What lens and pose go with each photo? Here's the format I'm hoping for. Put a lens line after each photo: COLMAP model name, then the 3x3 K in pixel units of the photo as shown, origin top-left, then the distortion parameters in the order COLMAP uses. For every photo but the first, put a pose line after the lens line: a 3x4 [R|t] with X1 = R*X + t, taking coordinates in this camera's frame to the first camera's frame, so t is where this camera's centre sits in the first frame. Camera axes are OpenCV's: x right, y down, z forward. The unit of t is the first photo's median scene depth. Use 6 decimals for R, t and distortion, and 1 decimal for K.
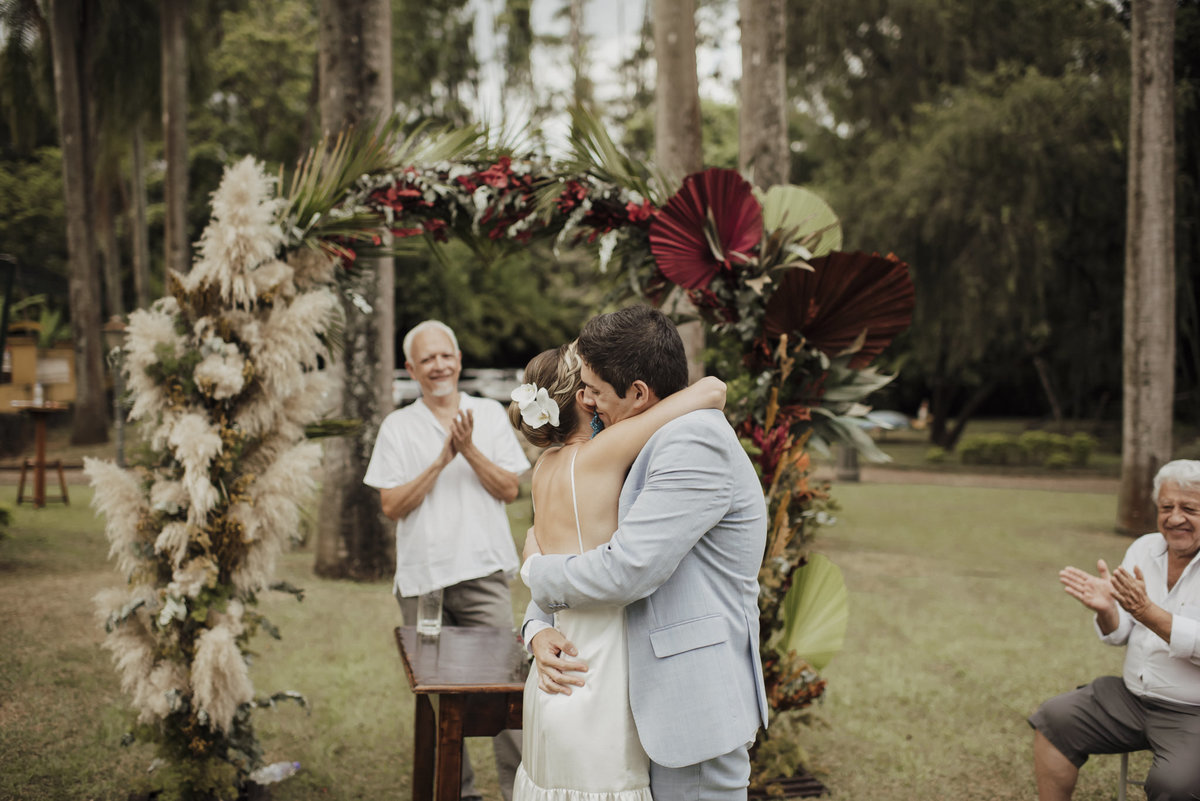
lens RADIAL K [[1190.8, 0, 600.0], [0, 1190.8, 400.5], [0, 0, 1]] dist [-0.083988, 0.071200]
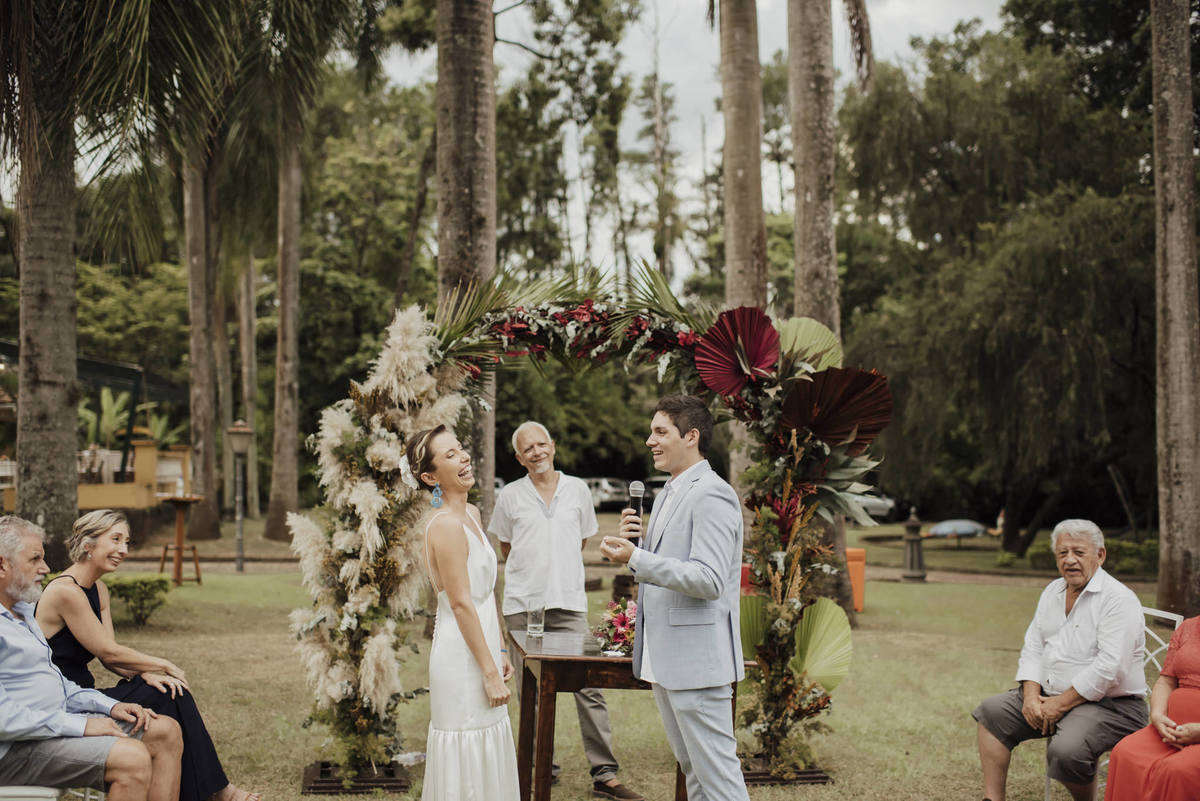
lens RADIAL K [[1225.7, 0, 595.3], [0, 1225.7, 404.6], [0, 0, 1]] dist [-0.088497, 0.059983]
pose [[0.997173, 0.002438, -0.075100, 0.032051], [-0.009108, 0.996026, -0.088599, 0.039266], [0.074586, 0.089033, 0.993232, -0.370925]]
